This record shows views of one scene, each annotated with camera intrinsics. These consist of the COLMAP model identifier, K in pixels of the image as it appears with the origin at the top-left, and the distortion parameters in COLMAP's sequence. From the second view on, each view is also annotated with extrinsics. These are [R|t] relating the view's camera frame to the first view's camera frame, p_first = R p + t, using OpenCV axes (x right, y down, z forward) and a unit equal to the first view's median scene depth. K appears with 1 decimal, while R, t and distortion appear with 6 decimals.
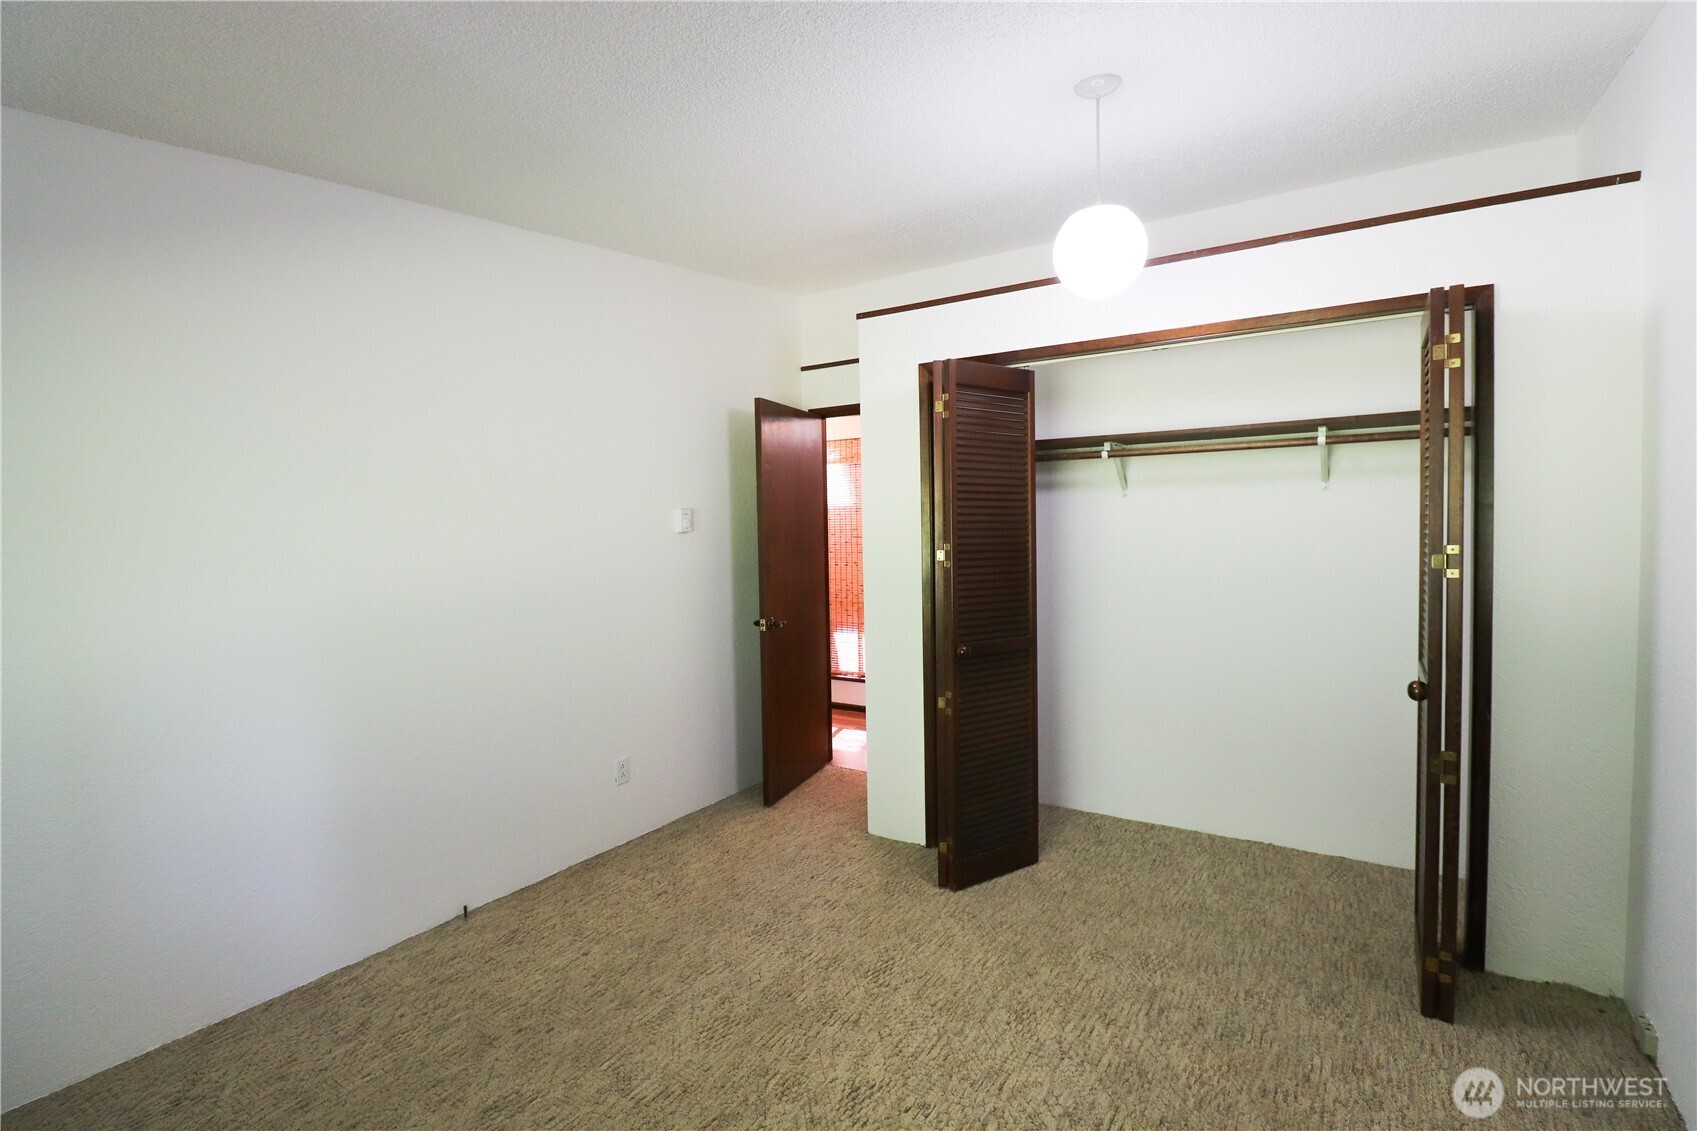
lens RADIAL K [[788.5, 0, 856.0], [0, 788.5, 556.3], [0, 0, 1]] dist [0.002132, -0.013075]
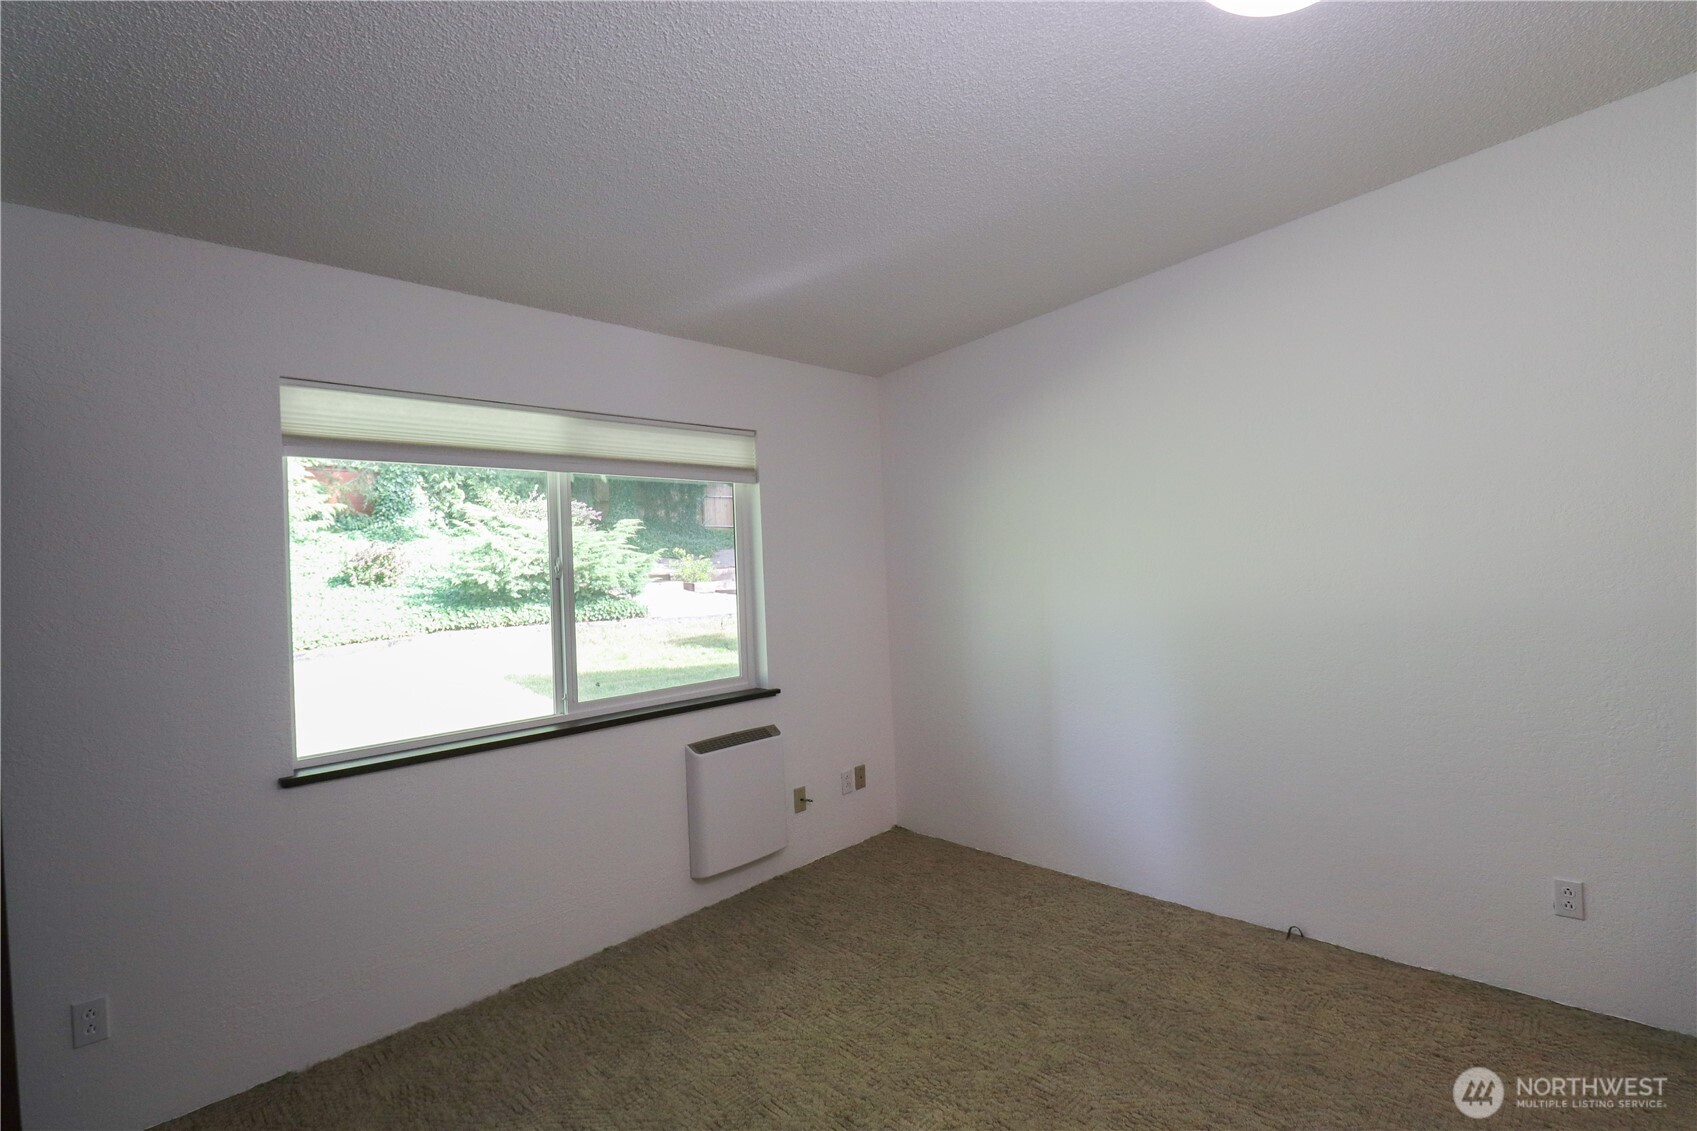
lens RADIAL K [[828.3, 0, 848.5], [0, 828.3, 556.6], [0, 0, 1]] dist [0.004110, -0.015122]
pose [[-0.213905, 0.024814, -0.976539, 0.721303], [0.003772, 0.999691, 0.024576, -0.041124], [0.976847, 0.001574, -0.213932, 0.829701]]
